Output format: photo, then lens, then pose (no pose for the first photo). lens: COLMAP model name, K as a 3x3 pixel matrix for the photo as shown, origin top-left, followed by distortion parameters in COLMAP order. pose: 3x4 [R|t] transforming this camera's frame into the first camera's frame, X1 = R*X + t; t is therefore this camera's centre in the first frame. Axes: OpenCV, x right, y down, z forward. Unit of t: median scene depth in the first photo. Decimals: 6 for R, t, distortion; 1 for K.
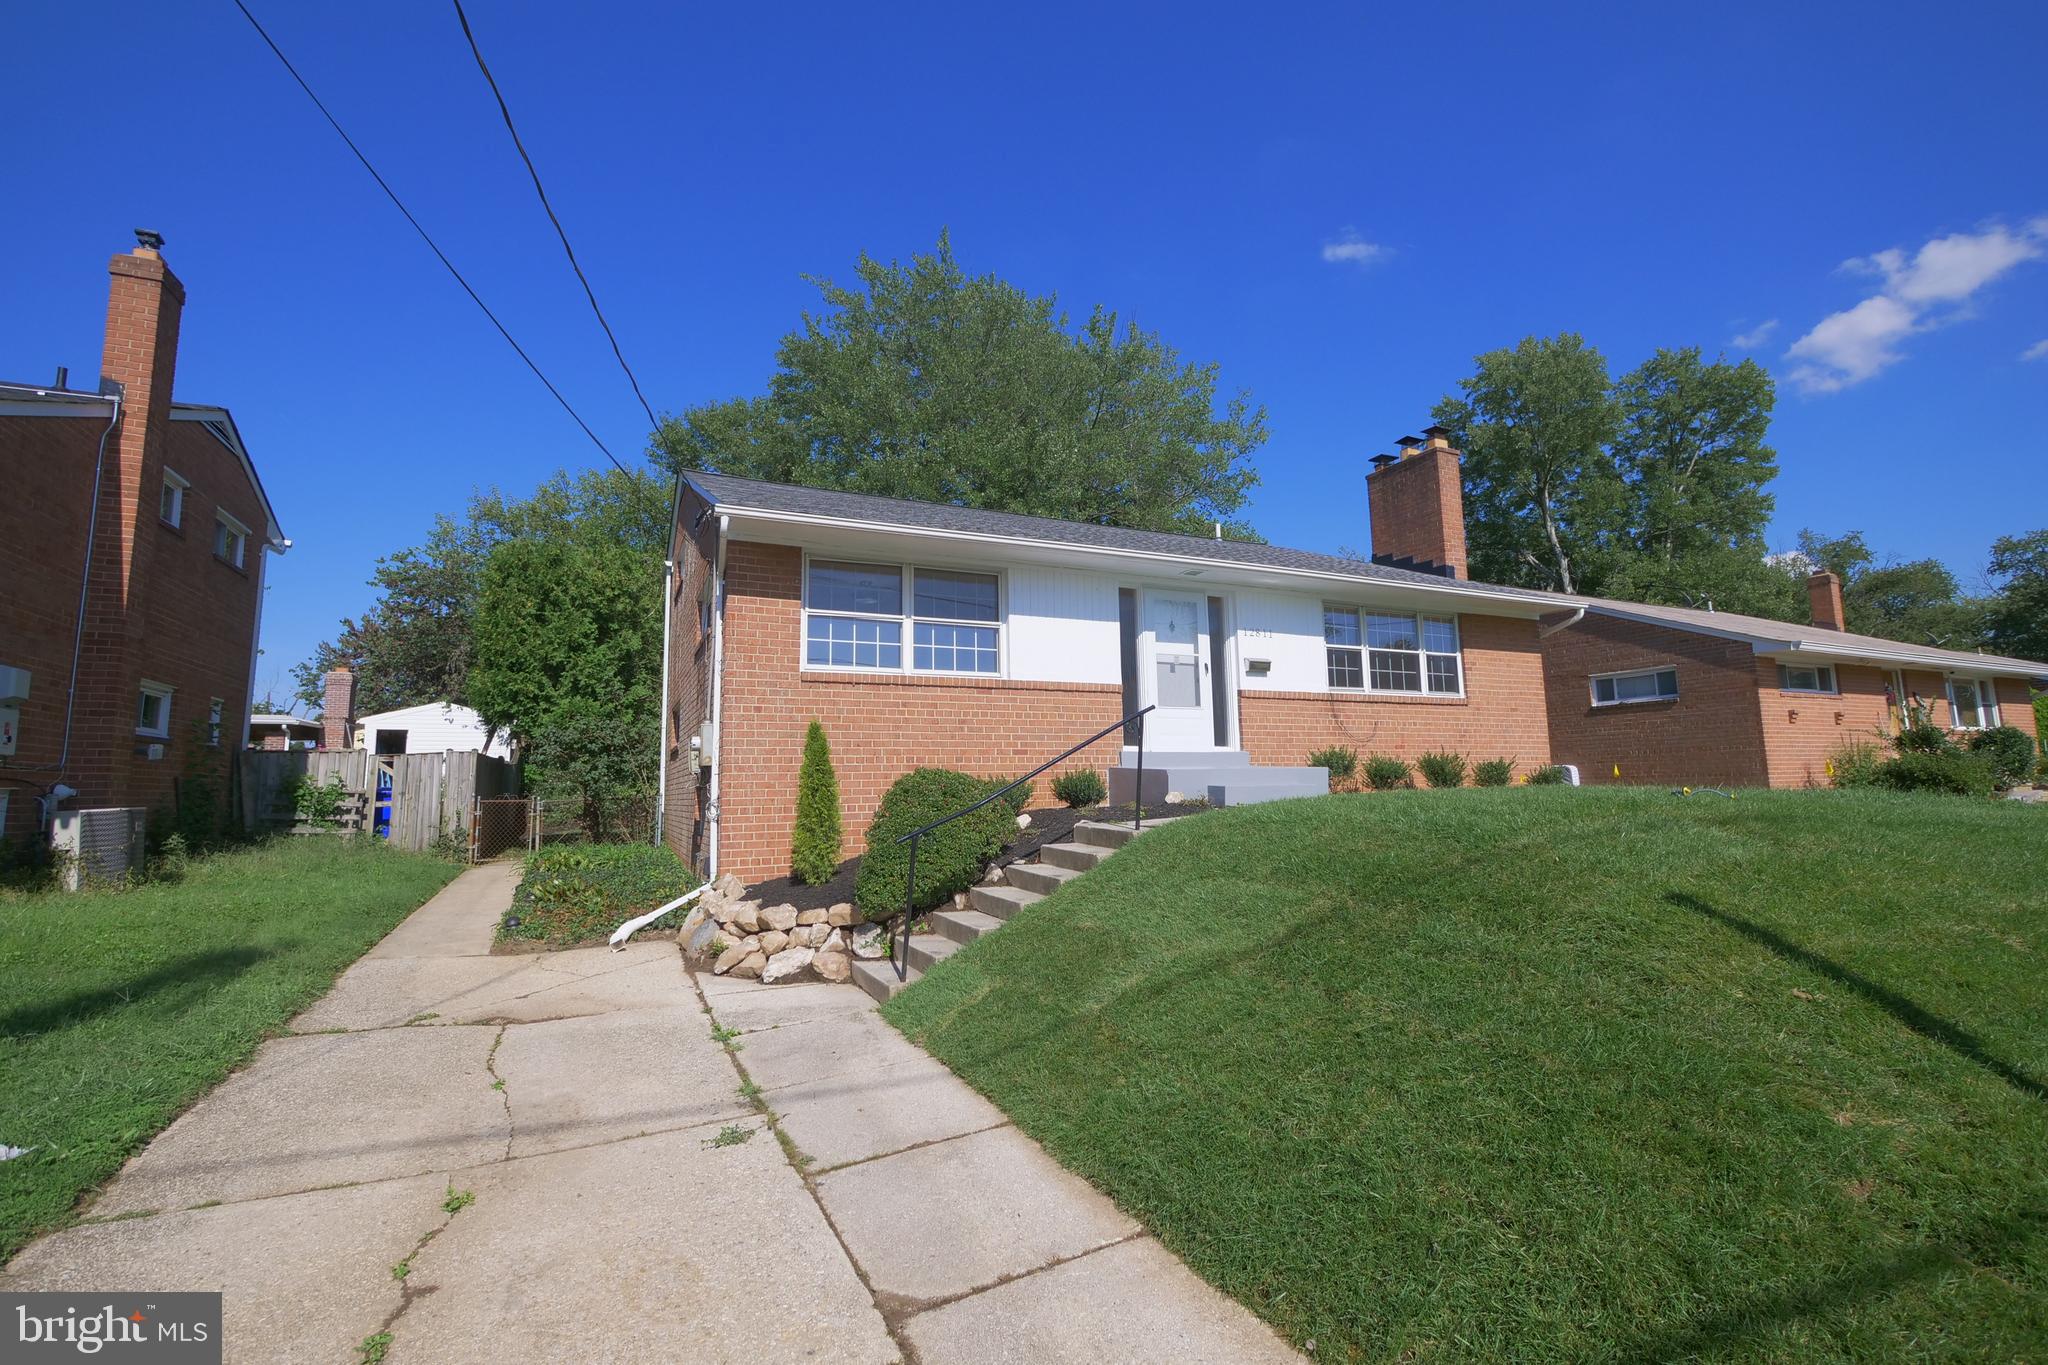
lens RADIAL K [[863.7, 0, 1014.4], [0, 863.7, 682.8], [0, 0, 1]] dist [-0.006032, 0.000759]
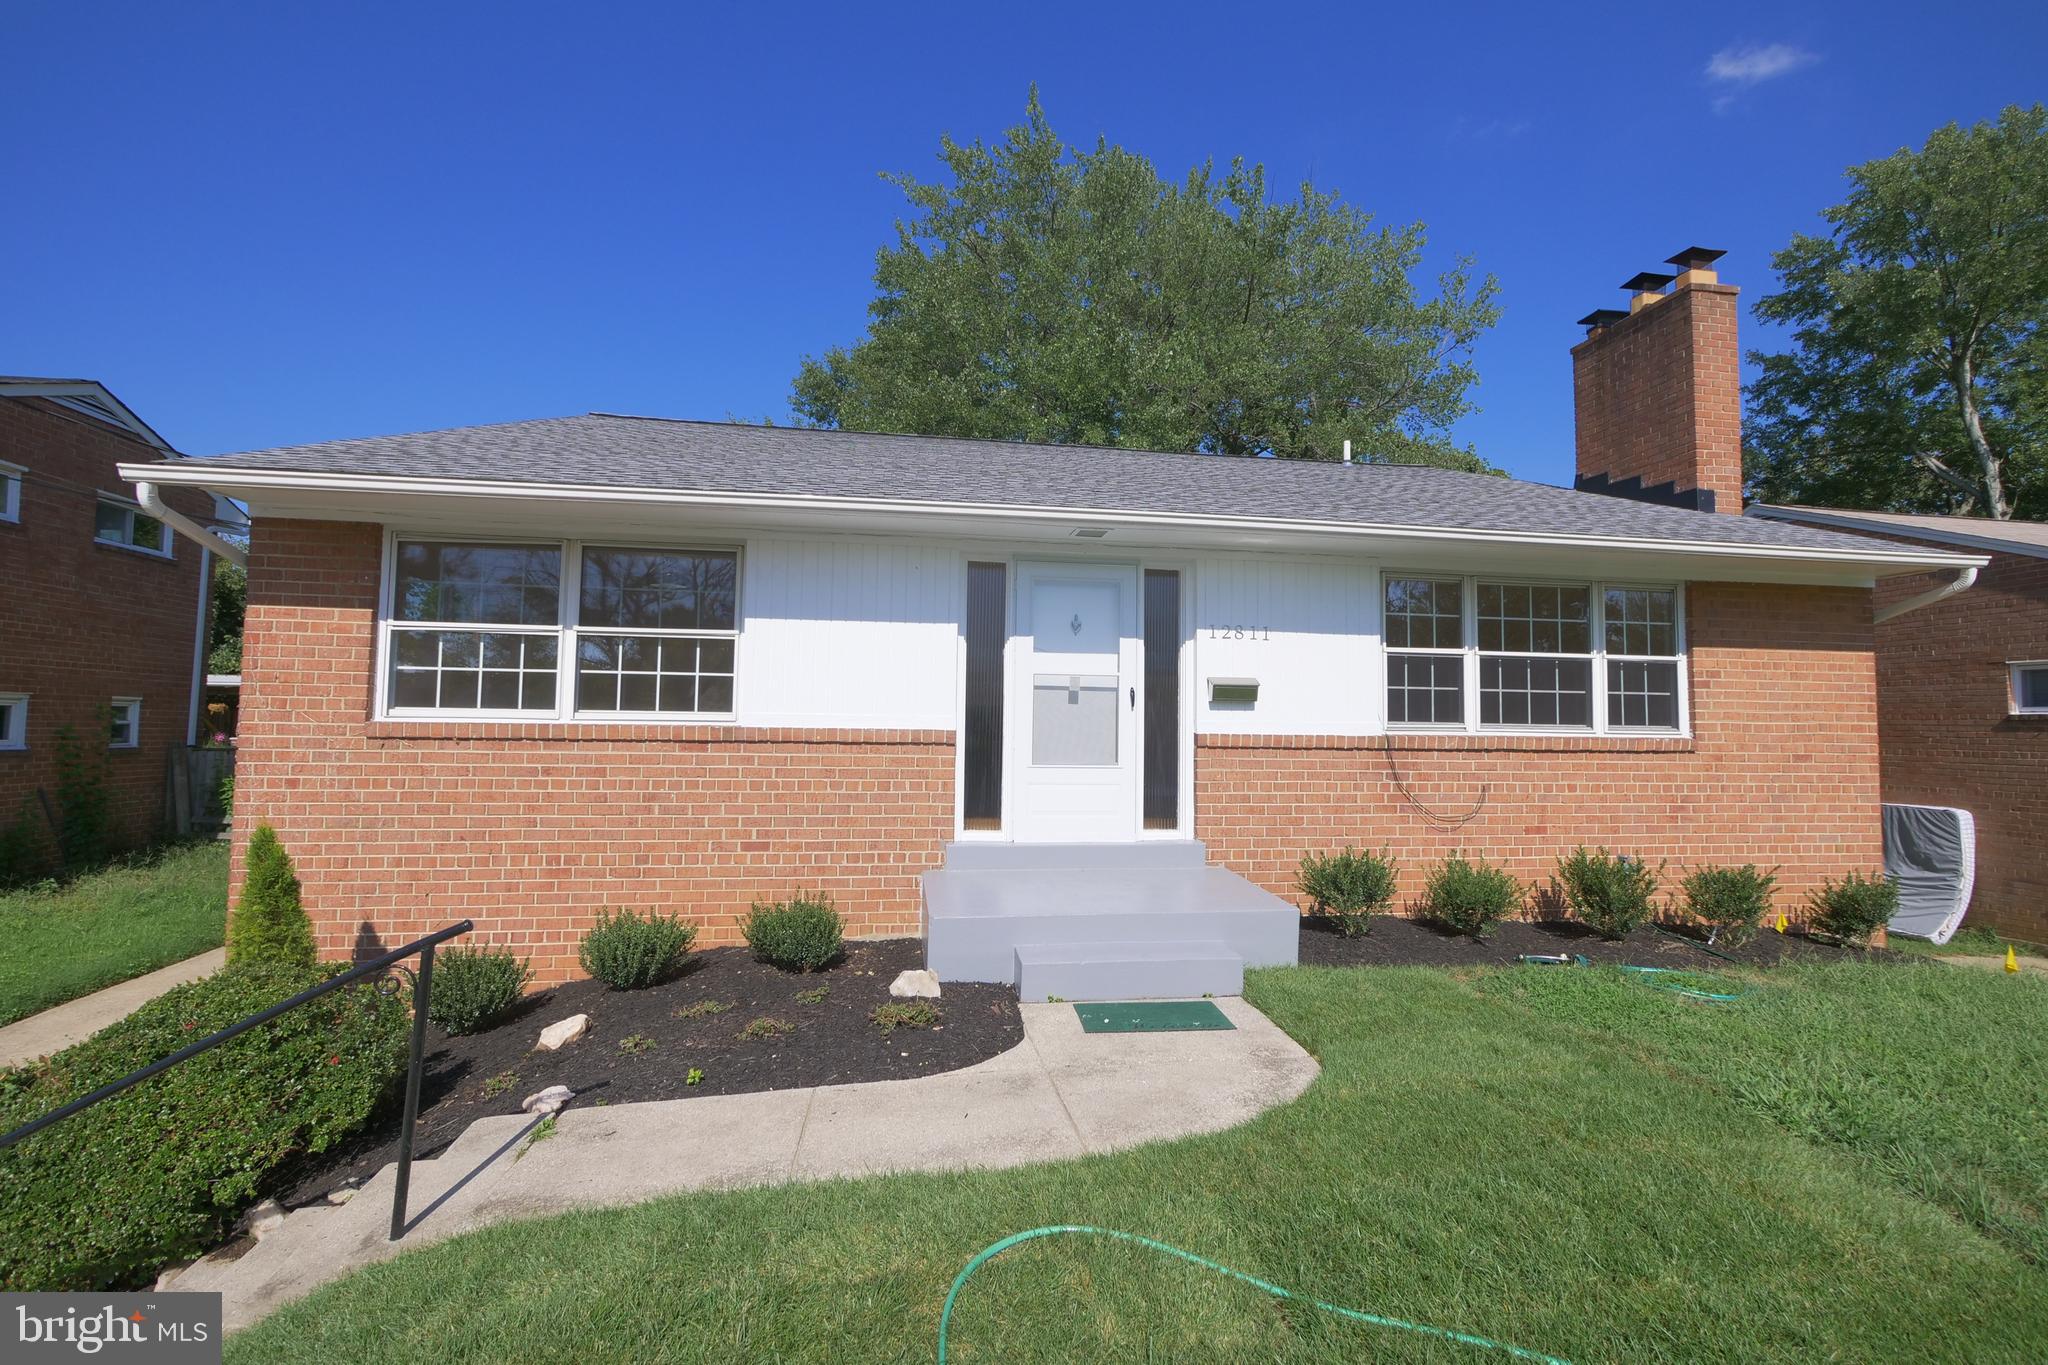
lens RADIAL K [[863.7, 0, 1033.0], [0, 863.7, 679.7], [0, 0, 1]] dist [-0.006032, 0.000759]
pose [[0.961263, 0.014037, -0.275274, 0.295348], [0.004713, 0.997719, 0.067335, -0.062901], [0.275591, -0.066025, 0.959005, 0.395801]]
